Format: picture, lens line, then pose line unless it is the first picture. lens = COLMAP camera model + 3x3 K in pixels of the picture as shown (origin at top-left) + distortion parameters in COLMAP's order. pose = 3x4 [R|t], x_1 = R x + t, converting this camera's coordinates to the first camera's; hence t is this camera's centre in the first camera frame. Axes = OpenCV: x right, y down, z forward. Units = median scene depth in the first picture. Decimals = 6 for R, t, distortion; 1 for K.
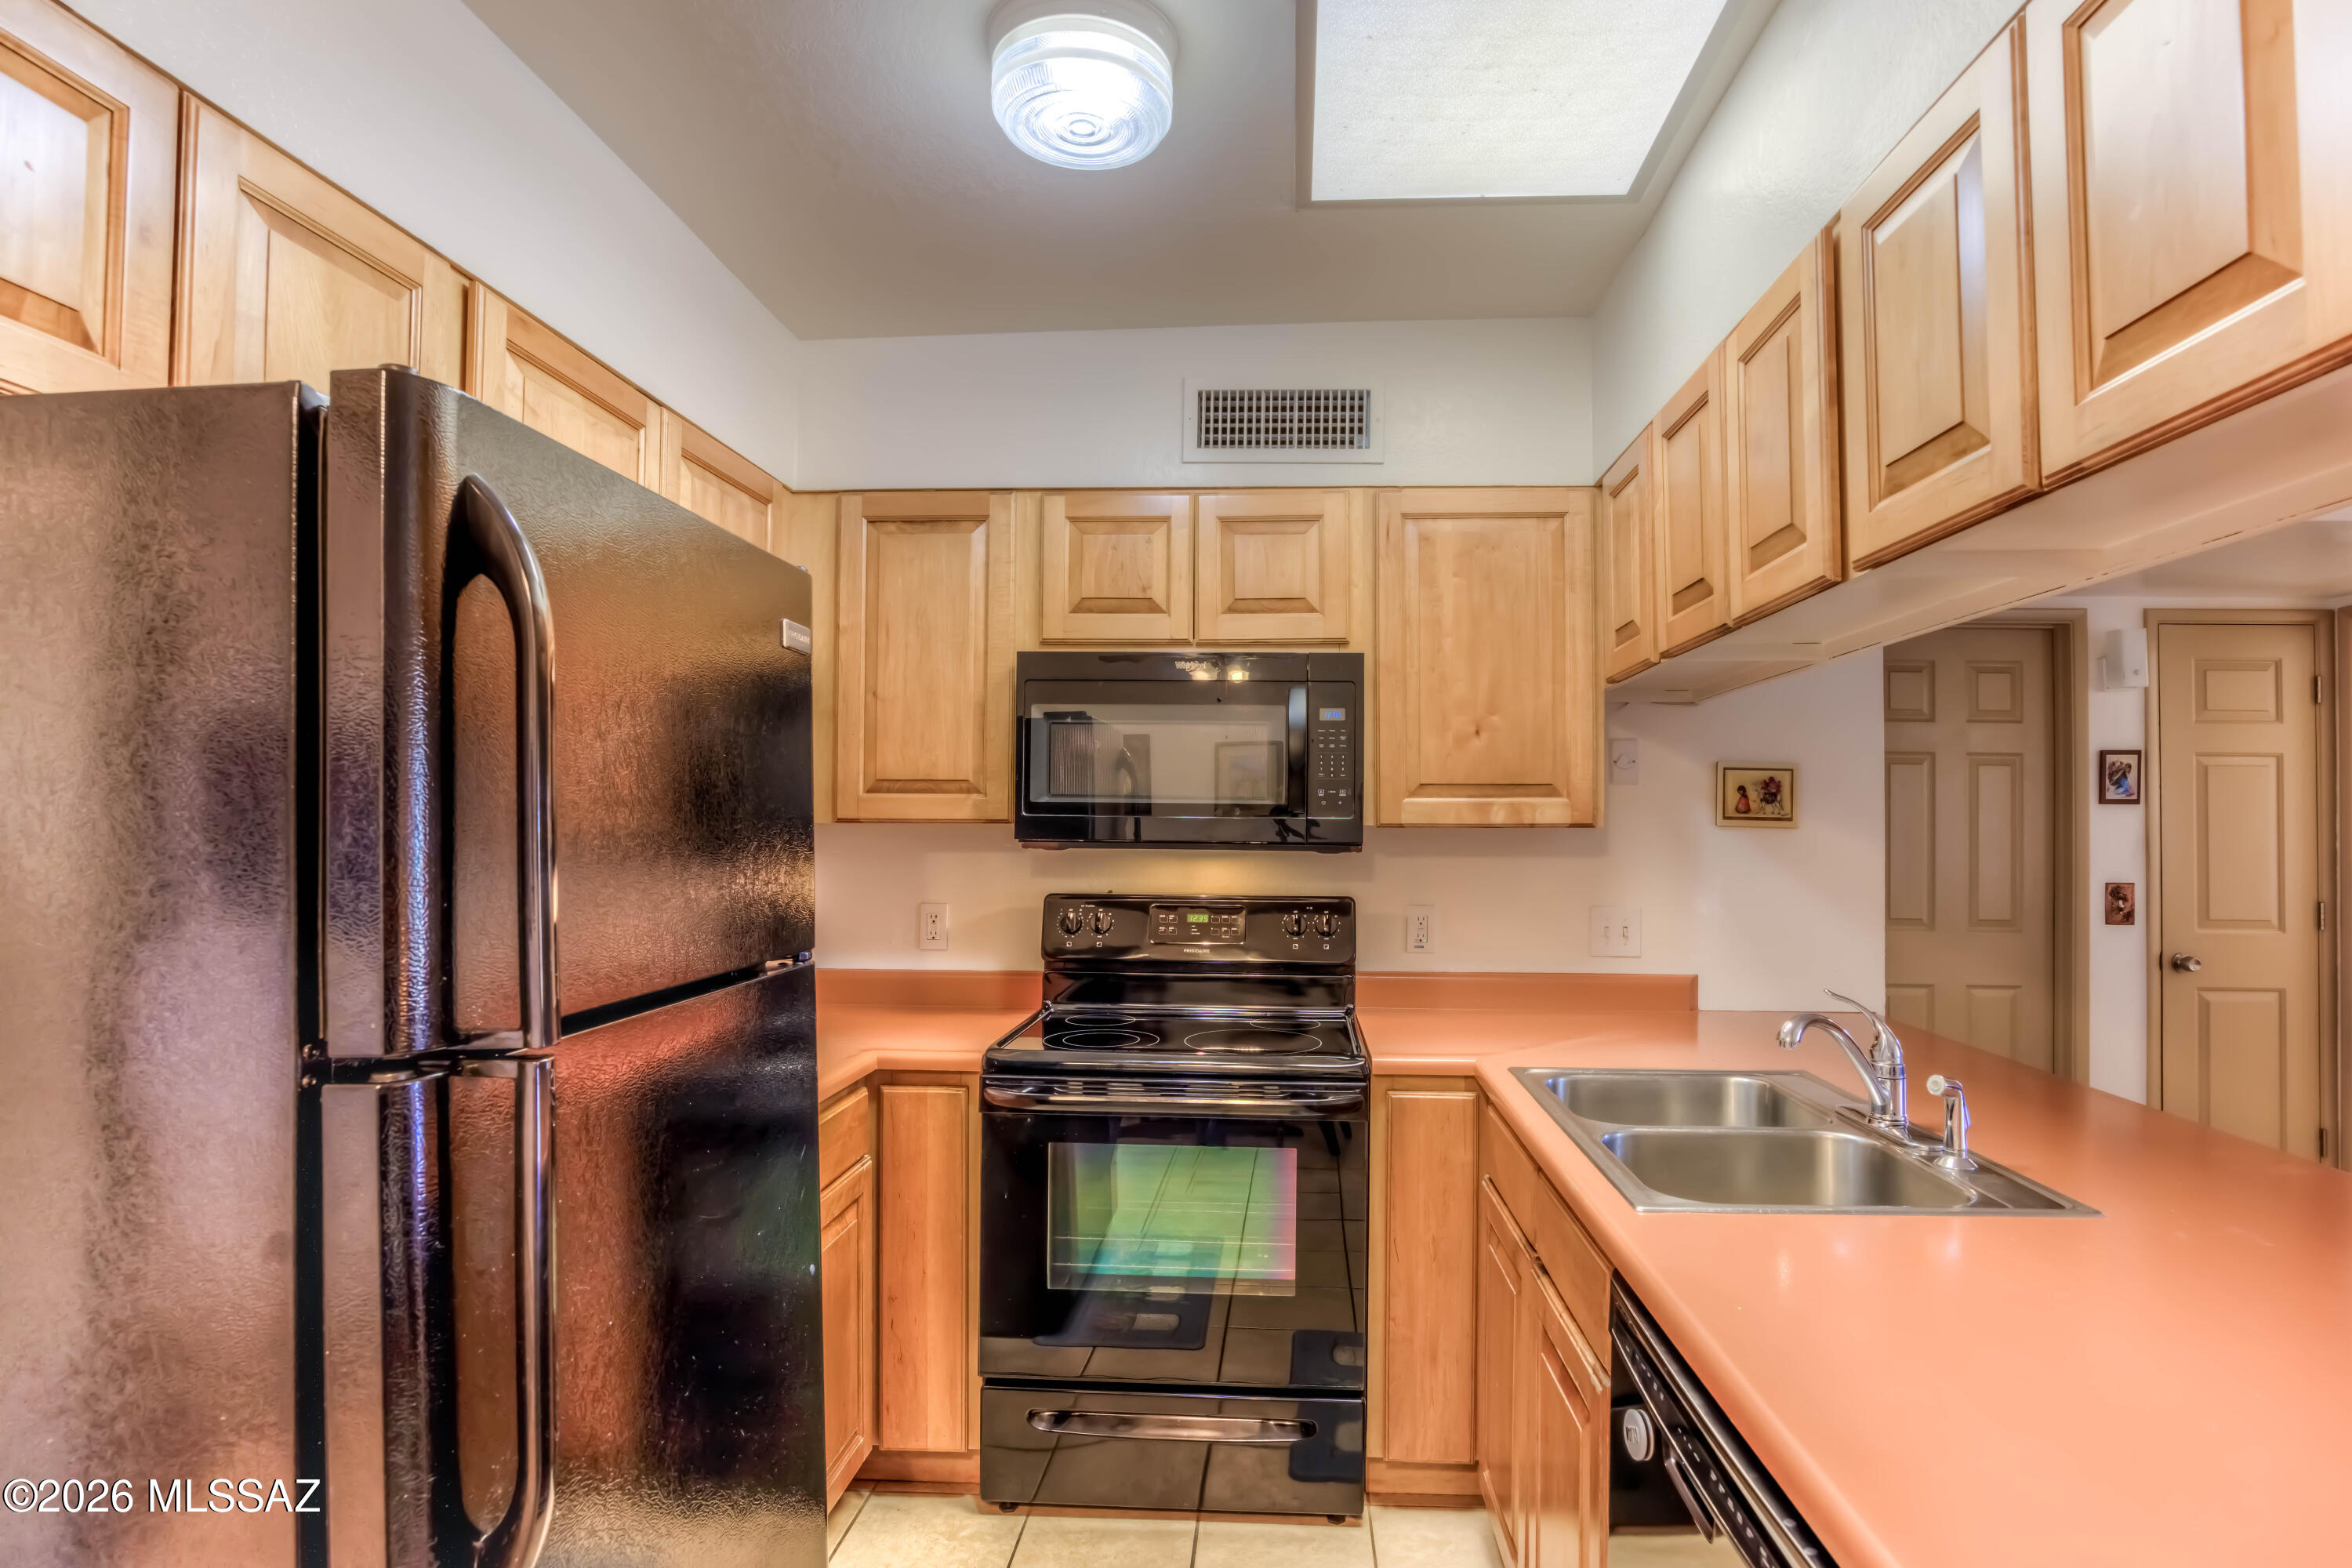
lens RADIAL K [[1168.0, 0, 1176.0], [0, 1168.0, 784.0], [0, 0, 1]] dist [-0.025716, 0.000721]
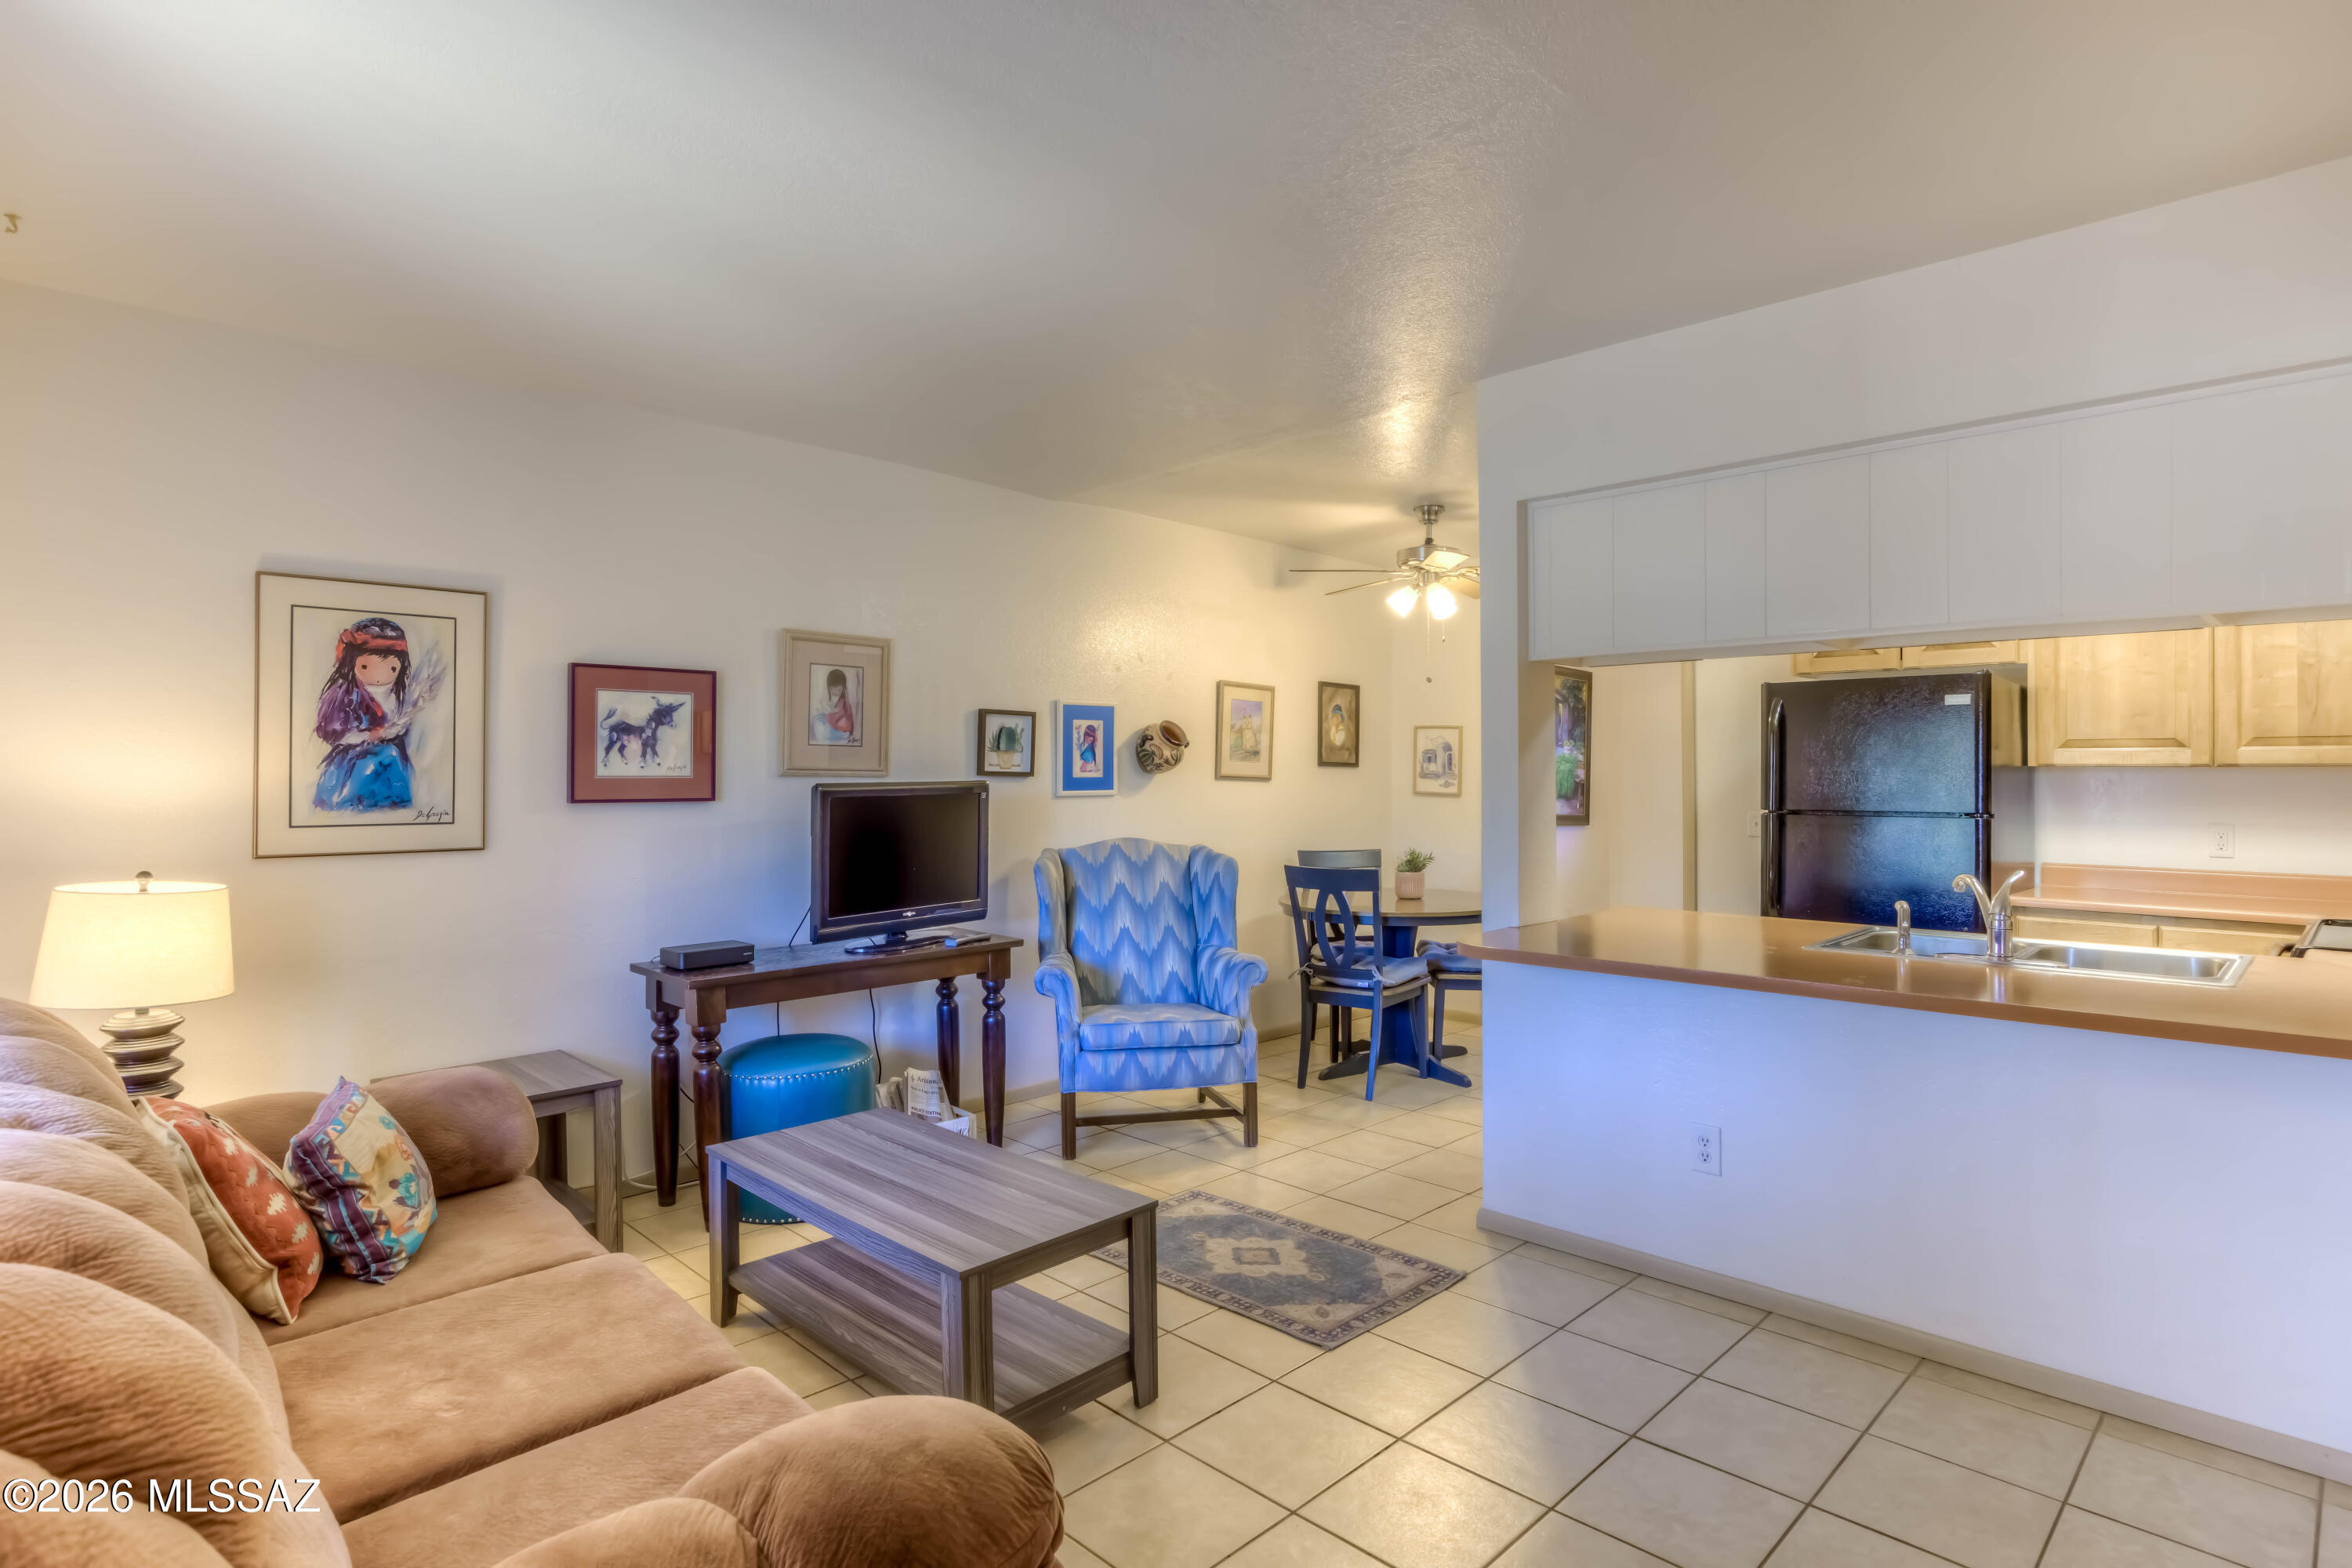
lens RADIAL K [[1238.5, 0, 1195.7], [0, 1238.5, 767.3], [0, 0, 1]] dist [-0.025252, 0.010561]
pose [[-0.659669, -0.003668, -0.751547, 1.710712], [0.025860, 0.999285, -0.027575, 0.037393], [0.751111, -0.037625, -0.659102, 0.851064]]
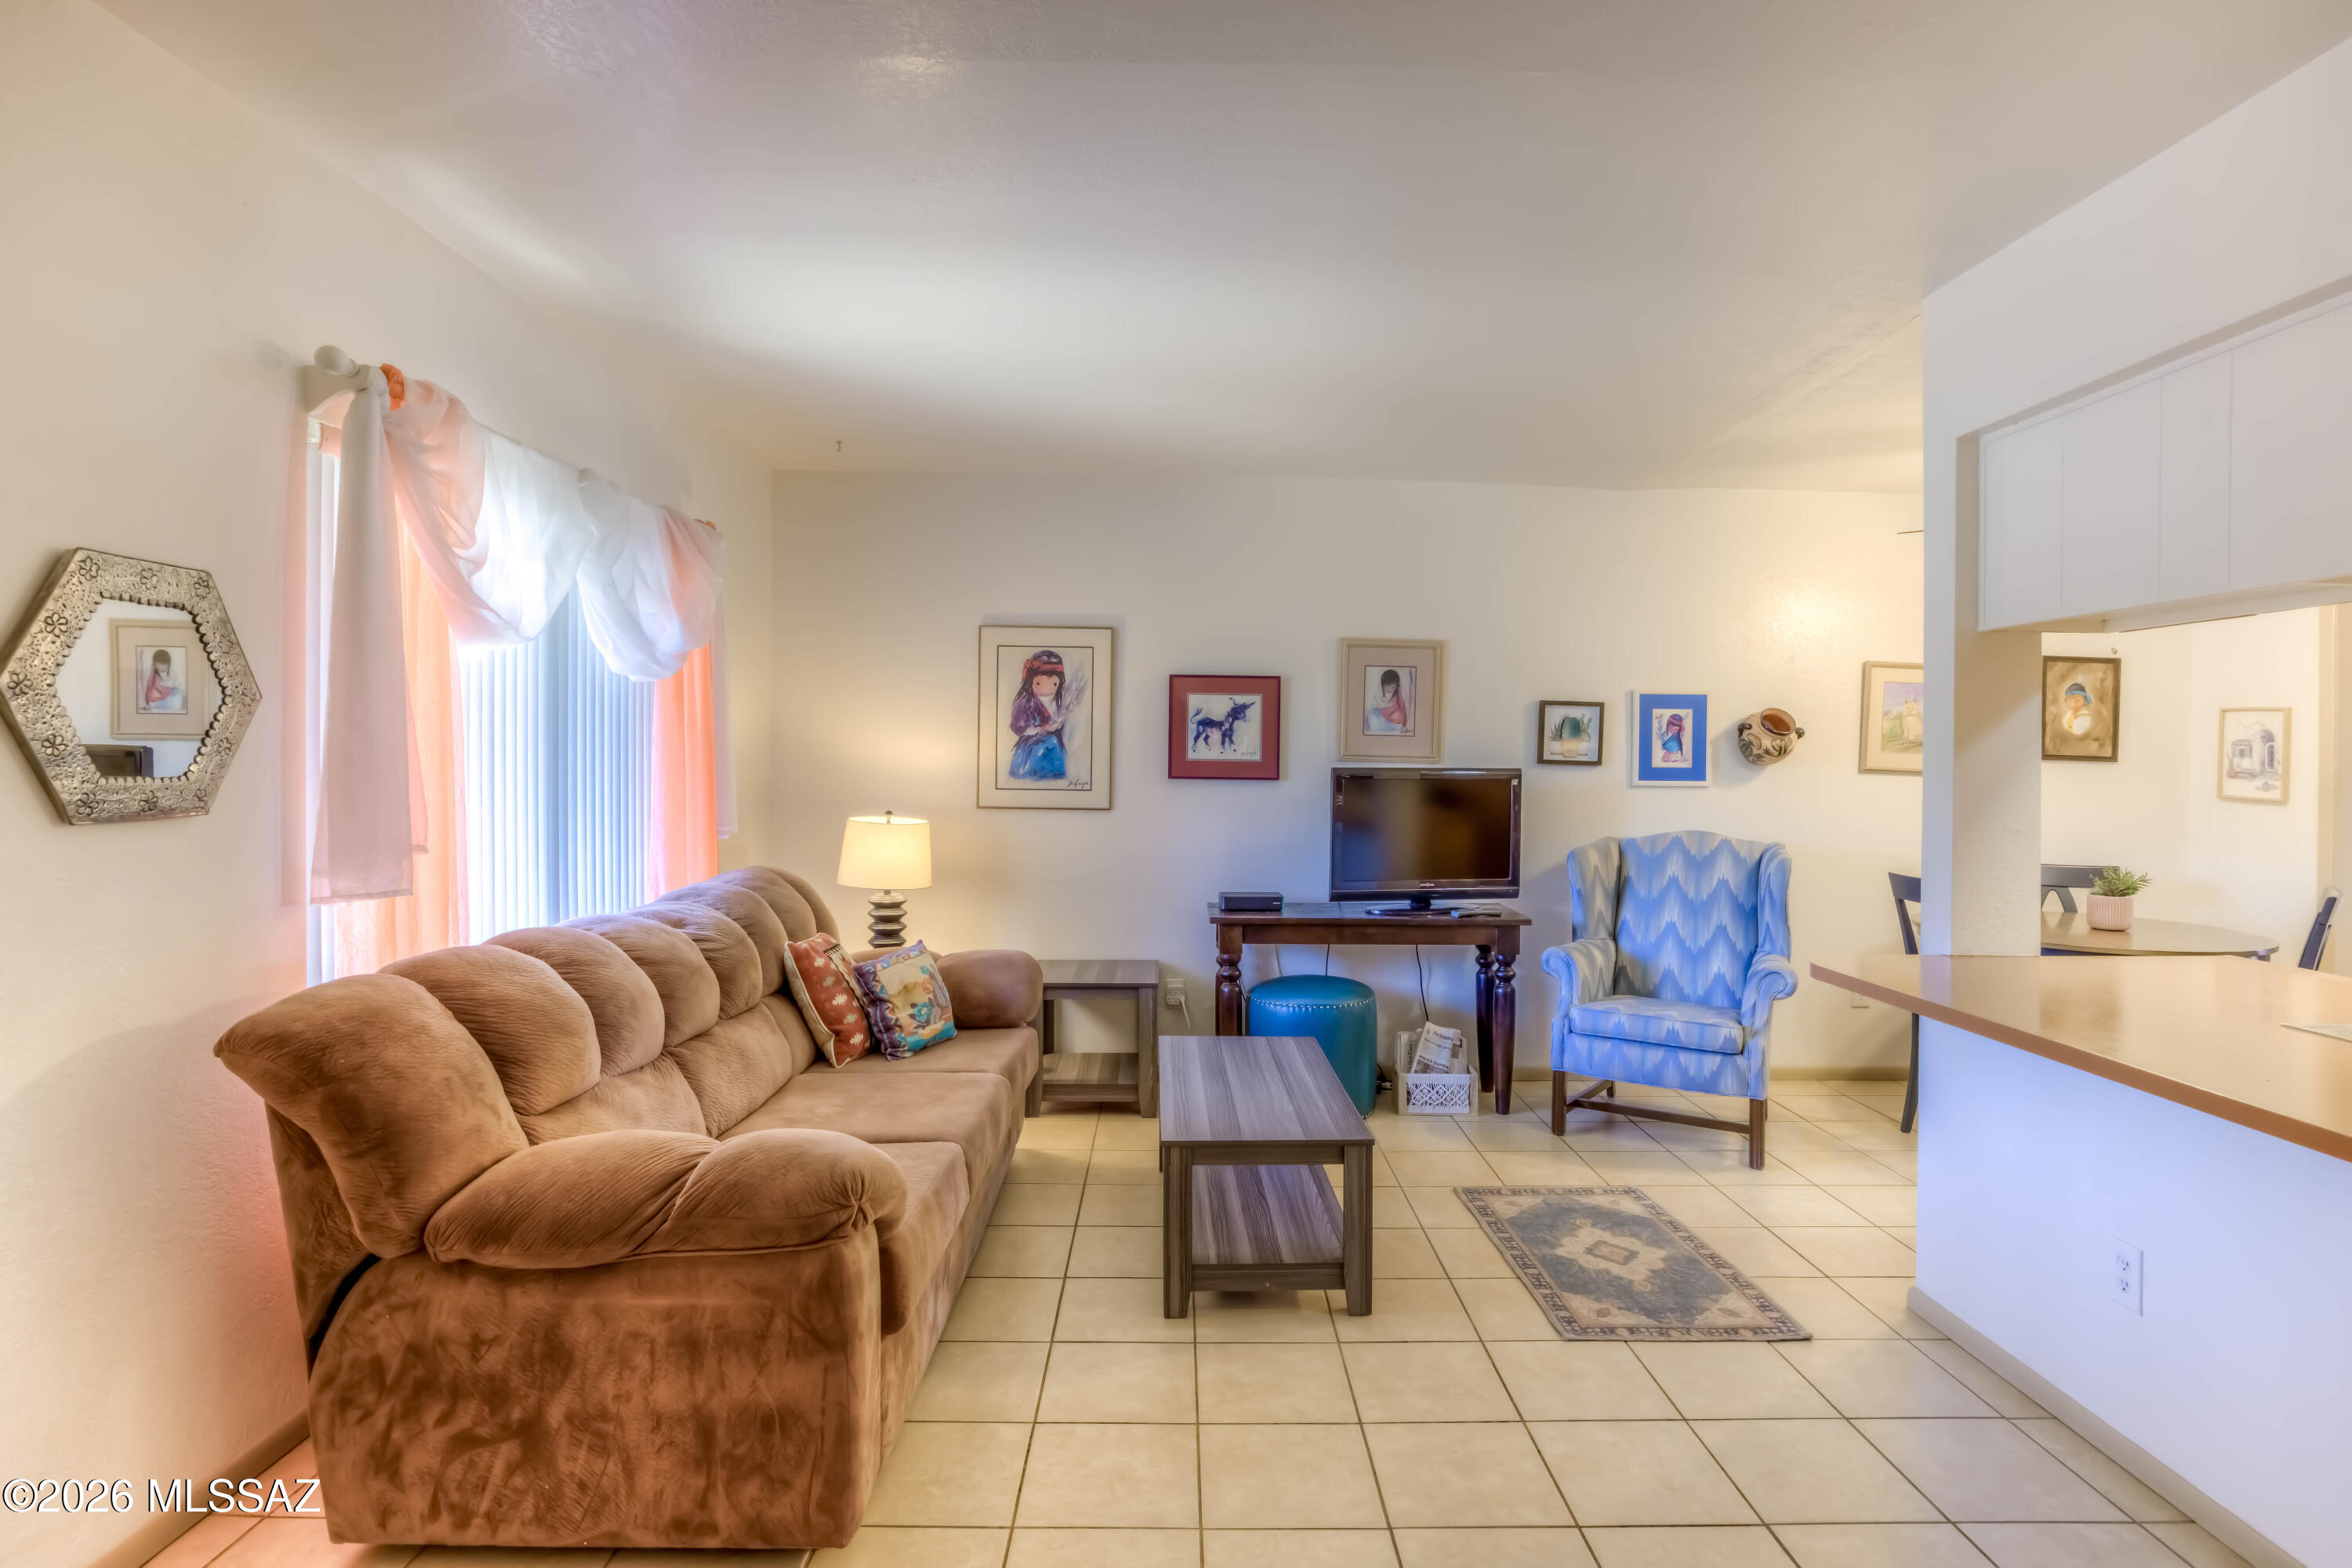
lens RADIAL K [[1202.6, 0, 1170.1], [0, 1202.6, 775.6], [0, 0, 1]] dist [-0.014010, 0.000252]
pose [[-0.997833, -0.012629, -0.064568, 1.239988], [-0.011560, 0.999790, -0.016909, 0.047726], [0.064768, -0.016126, -0.997770, 1.240551]]
